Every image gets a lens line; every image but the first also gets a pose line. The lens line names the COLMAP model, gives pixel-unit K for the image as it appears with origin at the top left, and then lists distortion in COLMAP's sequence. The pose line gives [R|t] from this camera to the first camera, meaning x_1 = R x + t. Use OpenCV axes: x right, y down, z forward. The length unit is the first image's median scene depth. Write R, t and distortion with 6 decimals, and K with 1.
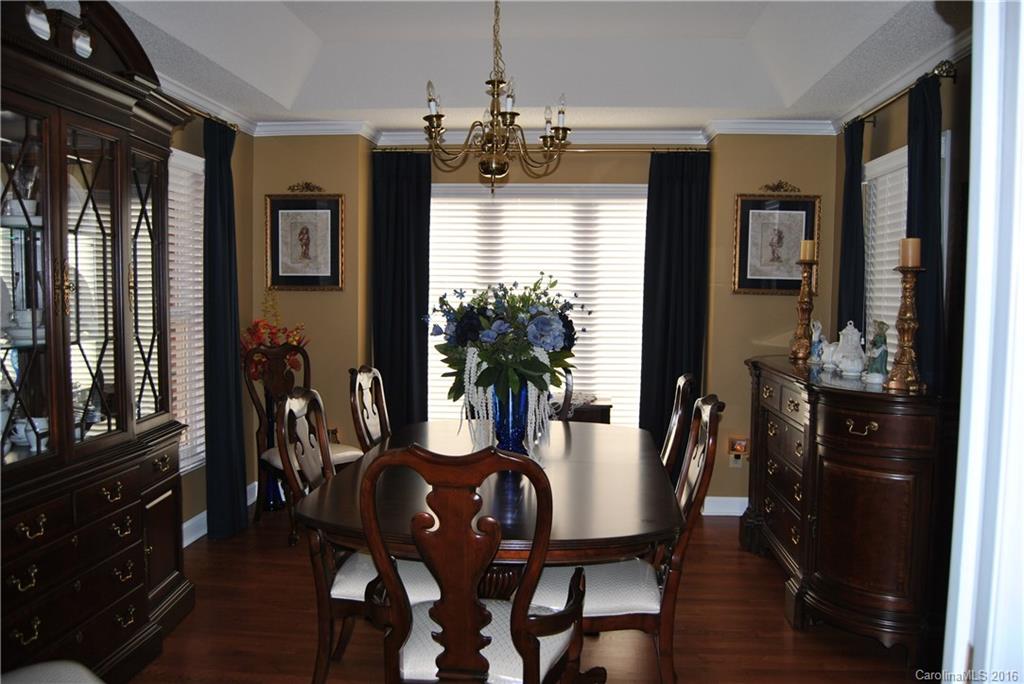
lens RADIAL K [[806.4, 0, 513.6], [0, 806.4, 340.5], [0, 0, 1]] dist [-0.062146, -0.000885]
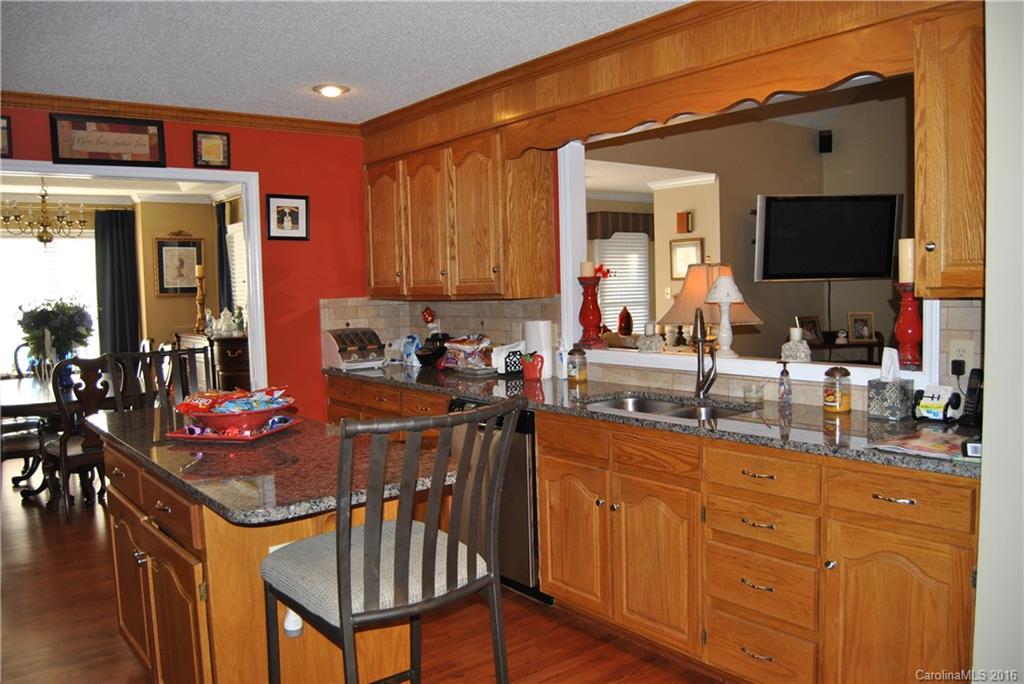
lens RADIAL K [[806.4, 0, 512.3], [0, 806.4, 340.3], [0, 0, 1]] dist [-0.062146, -0.000885]
pose [[0.734967, -0.077251, 0.673688, -0.338055], [0.076271, 0.996603, 0.031071, 0.041553], [-0.673799, 0.028546, 0.738363, -0.800613]]
